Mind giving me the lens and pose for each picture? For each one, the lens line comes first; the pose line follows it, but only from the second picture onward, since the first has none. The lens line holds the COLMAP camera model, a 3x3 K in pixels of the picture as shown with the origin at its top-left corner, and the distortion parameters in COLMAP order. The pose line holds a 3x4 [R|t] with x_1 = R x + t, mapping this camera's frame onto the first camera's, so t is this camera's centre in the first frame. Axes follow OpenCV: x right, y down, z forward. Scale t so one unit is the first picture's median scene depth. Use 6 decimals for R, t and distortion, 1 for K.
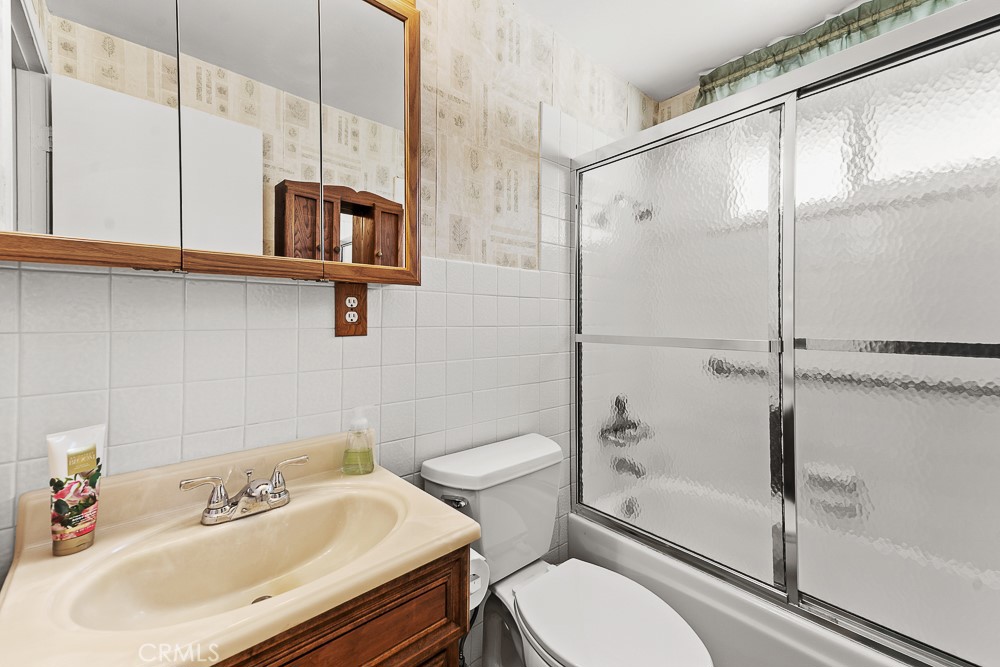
lens RADIAL K [[415.2, 0, 508.7], [0, 415.2, 322.7], [0, 0, 1]] dist [0.055669, -0.013744]
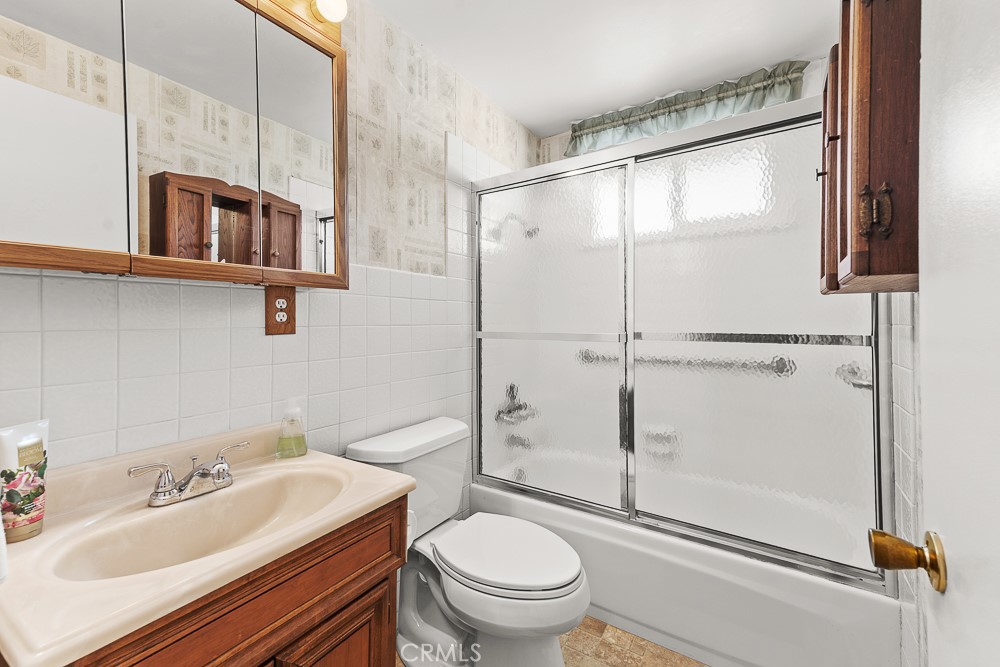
lens RADIAL K [[402.1, 0, 495.7], [0, 402.1, 328.0], [0, 0, 1]] dist [0.046047, -0.011842]
pose [[0.971735, -0.007546, 0.235954, -0.070255], [0.004242, 0.999886, 0.014508, 0.001665], [-0.236037, -0.013097, 0.971656, -0.150899]]
